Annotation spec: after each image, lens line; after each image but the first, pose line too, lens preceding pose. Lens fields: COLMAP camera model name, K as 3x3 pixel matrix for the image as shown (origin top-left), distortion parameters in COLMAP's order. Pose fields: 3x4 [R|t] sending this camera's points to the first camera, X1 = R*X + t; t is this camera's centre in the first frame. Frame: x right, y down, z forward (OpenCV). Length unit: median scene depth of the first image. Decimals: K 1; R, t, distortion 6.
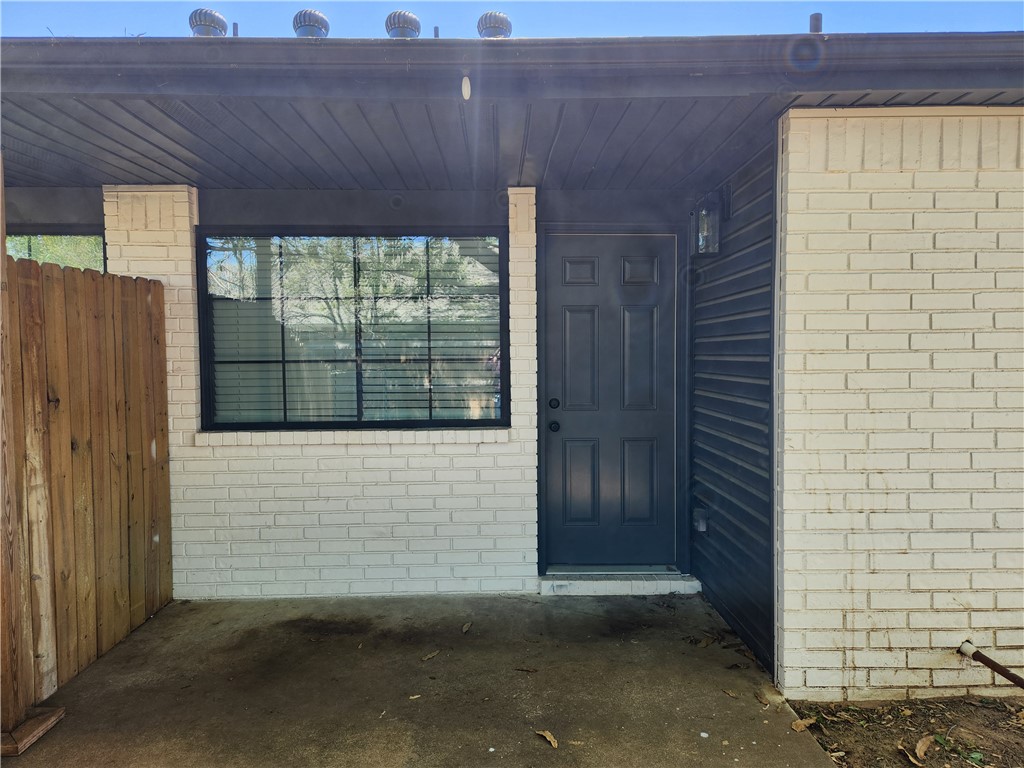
lens RADIAL K [[682.6, 0, 514.7], [0, 682.6, 386.7], [0, 0, 1]] dist [0.071696, -0.059903]
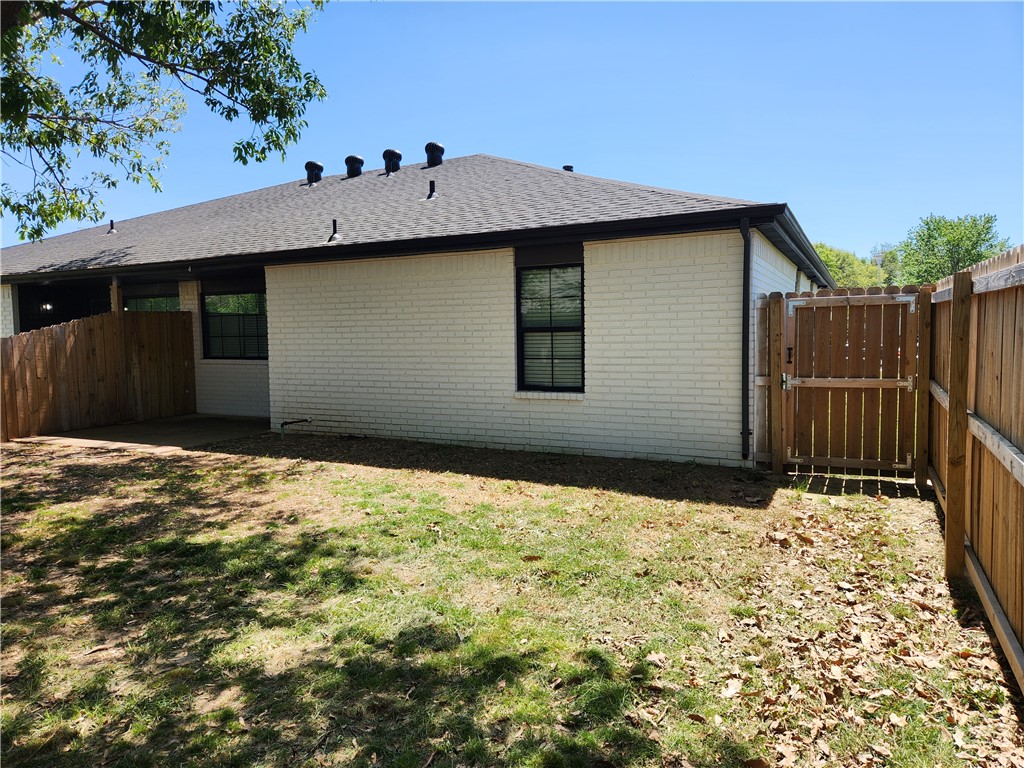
lens RADIAL K [[682.6, 0, 511.6], [0, 682.6, 381.3], [0, 0, 1]] dist [0.071696, -0.059903]
pose [[0.880926, 0.027540, -0.472451, 2.359091], [-0.010942, 0.999224, 0.037843, 0.035309], [0.473127, -0.028167, 0.880544, -1.140349]]
